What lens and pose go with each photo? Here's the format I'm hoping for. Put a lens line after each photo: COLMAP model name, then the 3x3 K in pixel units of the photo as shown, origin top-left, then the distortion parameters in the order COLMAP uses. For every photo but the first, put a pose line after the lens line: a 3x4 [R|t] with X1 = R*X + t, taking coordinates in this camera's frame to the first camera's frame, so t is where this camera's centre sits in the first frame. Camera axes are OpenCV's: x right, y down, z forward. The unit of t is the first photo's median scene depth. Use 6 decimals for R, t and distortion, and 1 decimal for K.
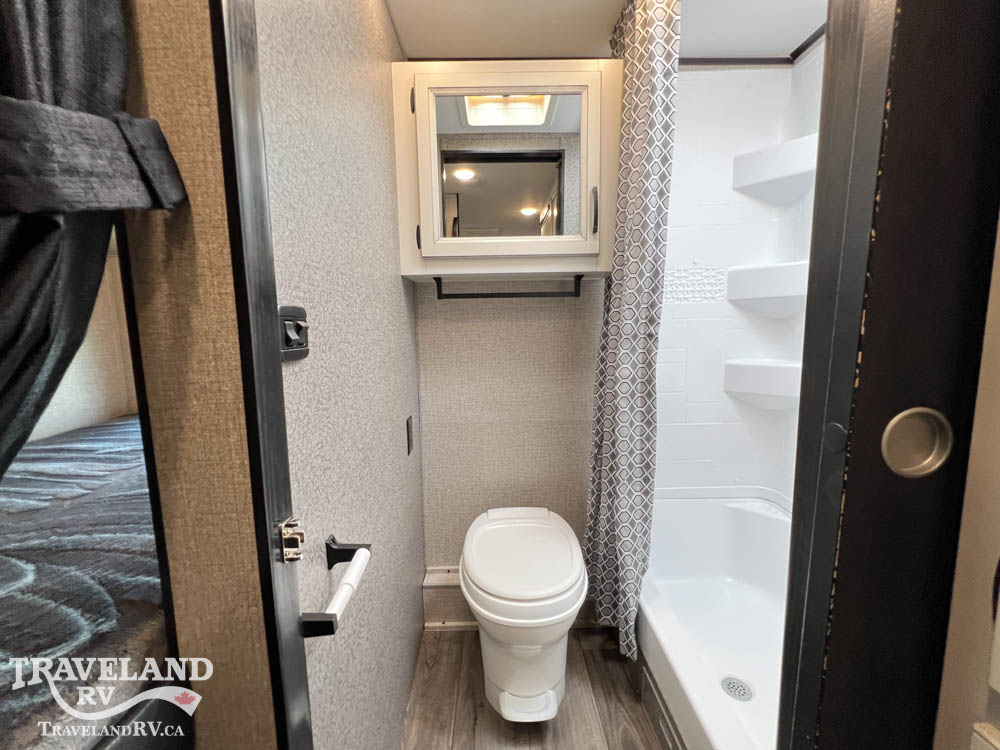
lens RADIAL K [[398.8, 0, 498.6], [0, 398.8, 374.1], [0, 0, 1]] dist [0.000109, 0.000180]
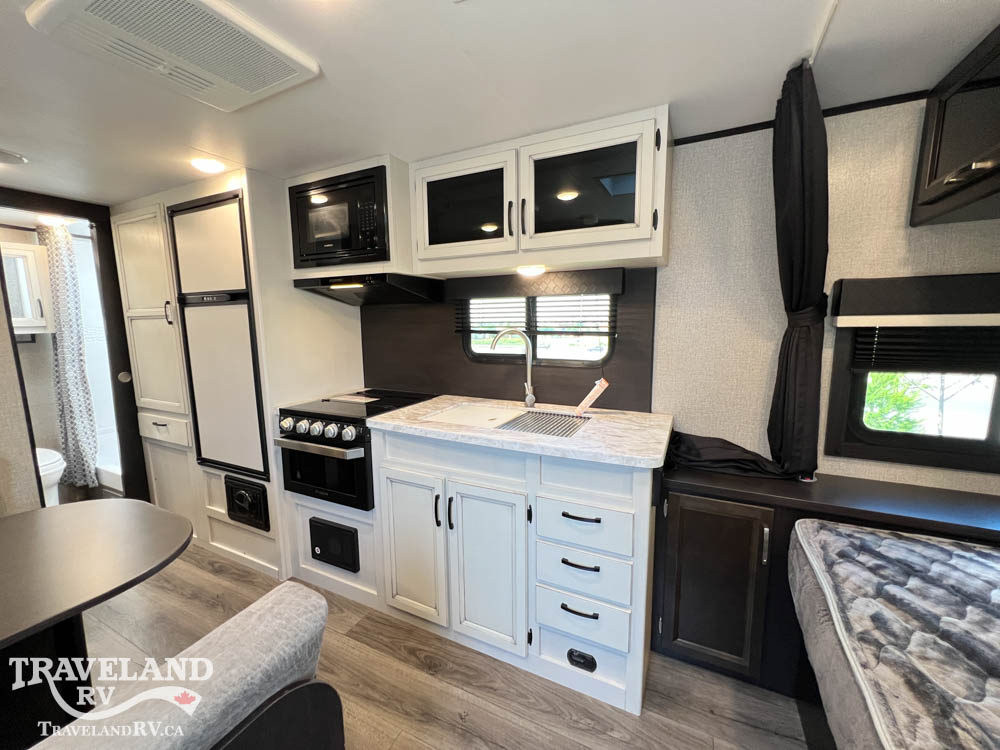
lens RADIAL K [[398.8, 0, 498.6], [0, 398.8, 374.1], [0, 0, 1]] dist [0.000109, 0.000180]
pose [[0.450009, -0.112383, 0.885924, -0.641051], [0.108973, 0.991547, 0.070428, 0.097572], [-0.886350, 0.064849, 0.458452, -2.338678]]
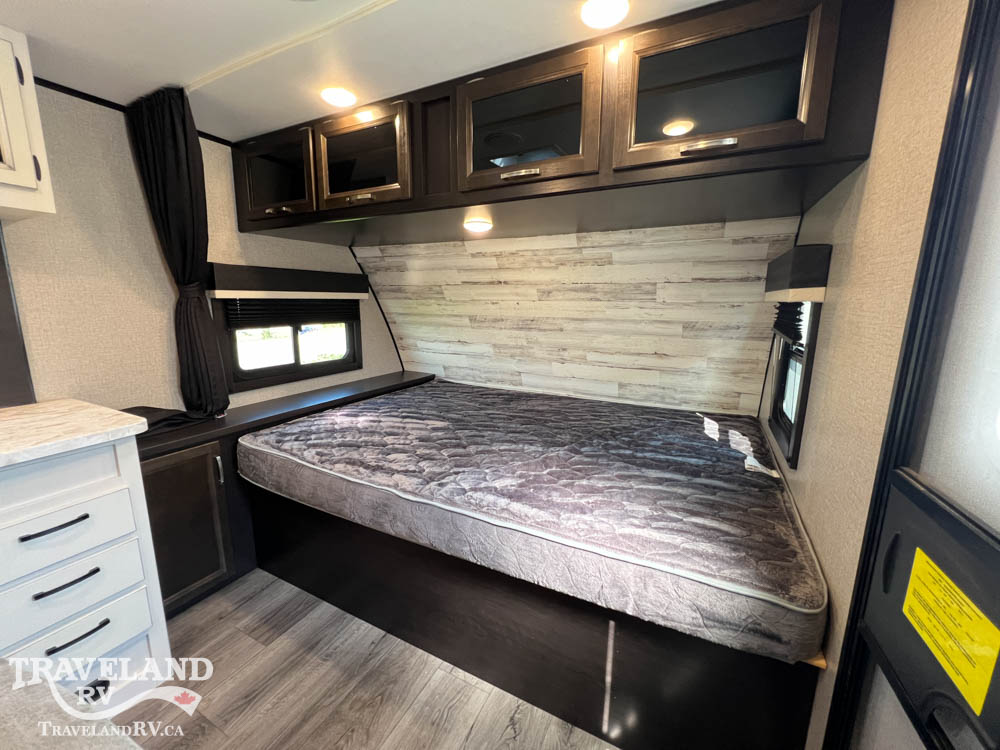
lens RADIAL K [[398.8, 0, 498.6], [0, 398.8, 374.1], [0, 0, 1]] dist [0.000109, 0.000180]
pose [[-0.885417, -0.076527, 0.458454, -0.871013], [0.058573, 0.960118, 0.273389, 0.074902], [-0.461092, 0.268917, -0.845623, -1.810724]]
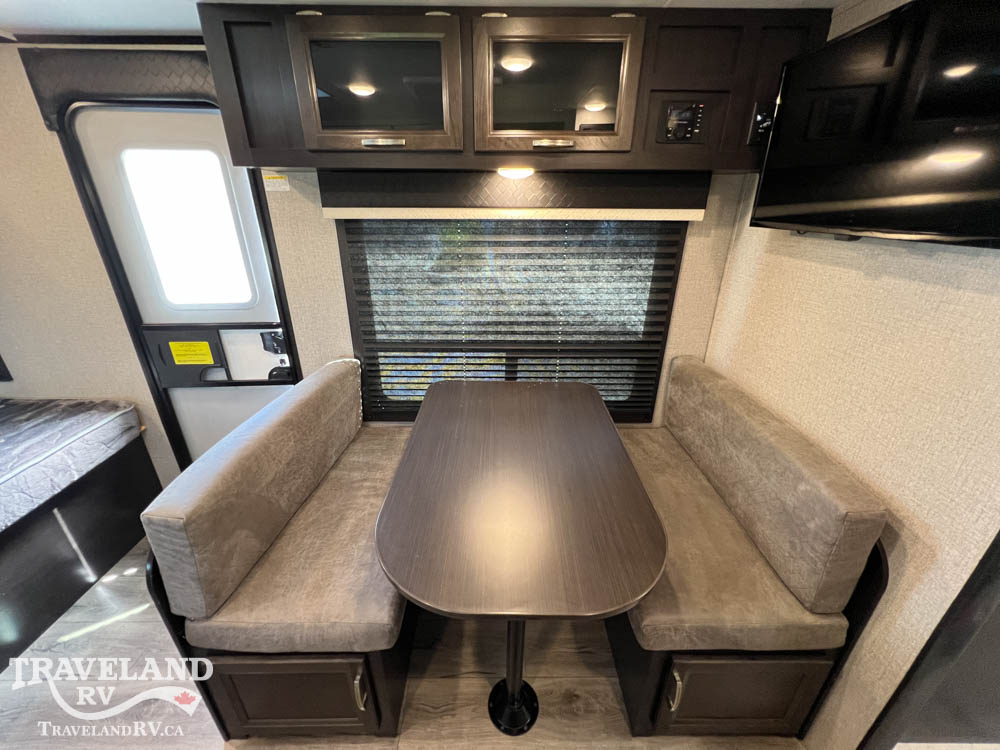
lens RADIAL K [[398.8, 0, 498.6], [0, 398.8, 374.1], [0, 0, 1]] dist [0.000109, 0.000180]
pose [[-0.001908, 0.409747, -0.912197, 0.259945], [-0.117758, 0.905760, 0.407102, -0.203575], [0.993040, 0.108195, 0.046523, -1.237774]]
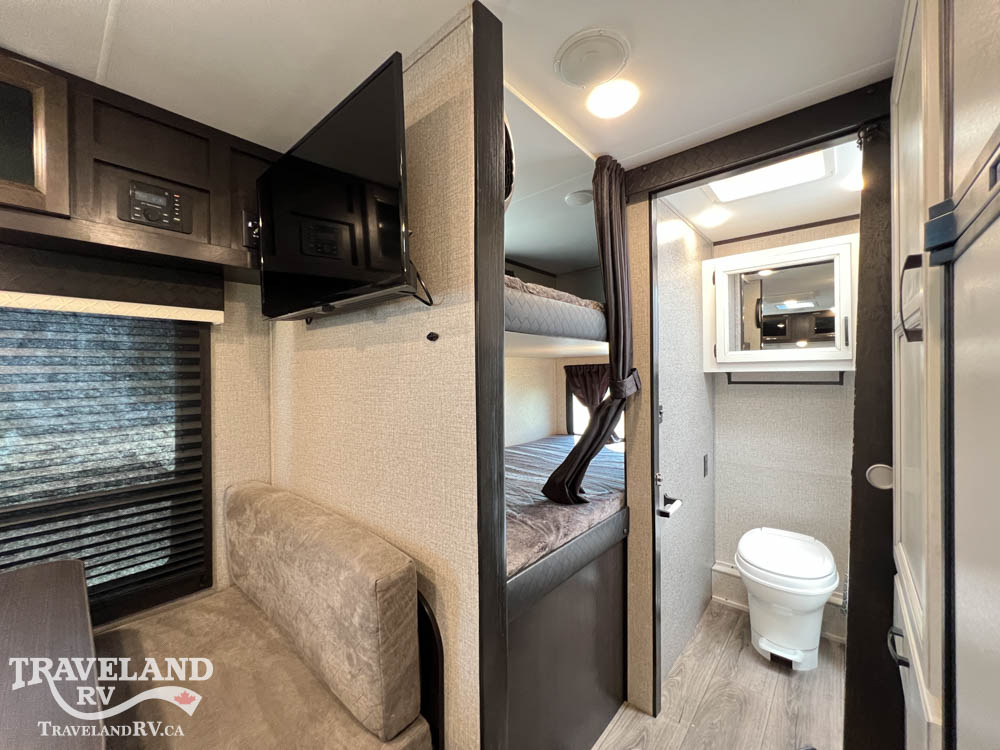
lens RADIAL K [[398.8, 0, 498.6], [0, 398.8, 374.1], [0, 0, 1]] dist [0.000109, 0.000180]
pose [[0.744262, 0.011179, -0.667795, 0.259352], [-0.077950, 0.994481, -0.070227, -0.045847], [0.663324, 0.104322, 0.741025, -0.909232]]
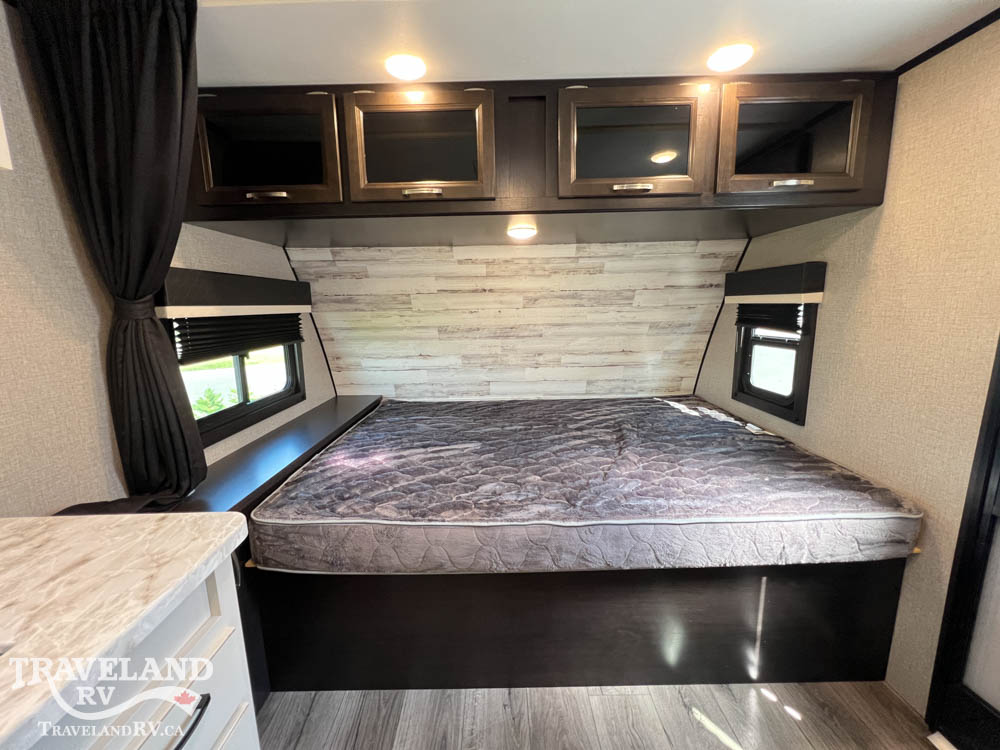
lens RADIAL K [[398.8, 0, 498.6], [0, 398.8, 374.1], [0, 0, 1]] dist [0.000109, 0.000180]
pose [[-0.999344, 0.033581, 0.013526, -0.038706], [0.036031, 0.958940, 0.281311, 0.030576], [-0.003524, 0.281614, -0.959521, -1.671854]]
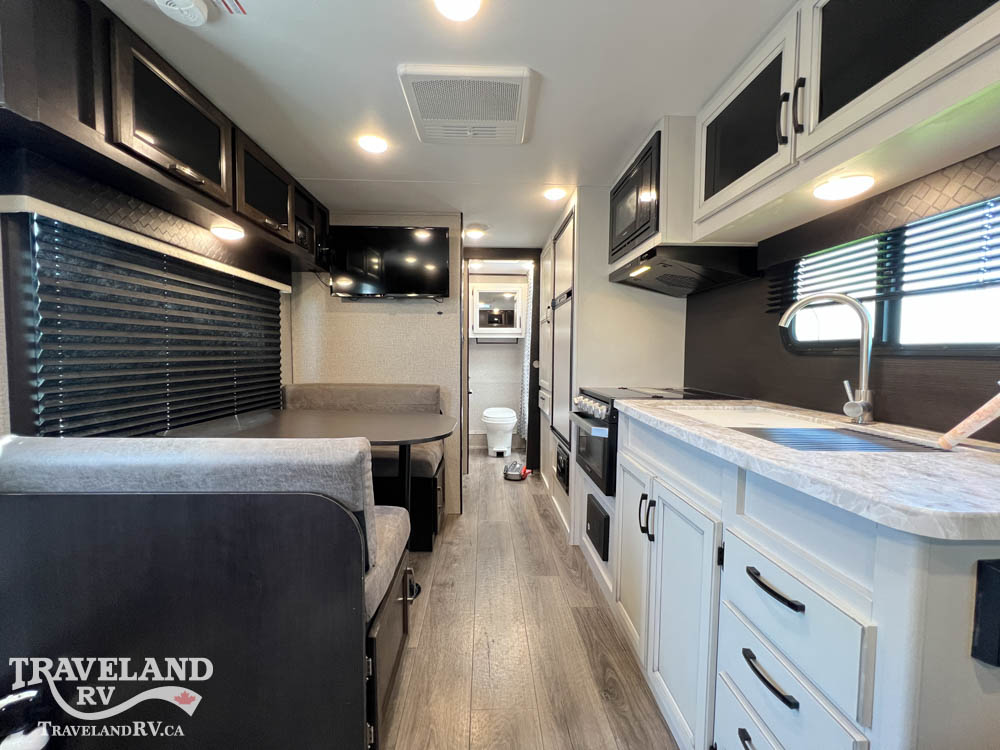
lens RADIAL K [[398.8, 0, 498.6], [0, 398.8, 374.1], [0, 0, 1]] dist [0.000109, 0.000180]
pose [[0.999414, 0.019901, 0.027851, -0.056348], [-0.018110, 0.997840, -0.063152, 0.310095], [-0.029047, 0.062610, 0.997615, -2.622215]]
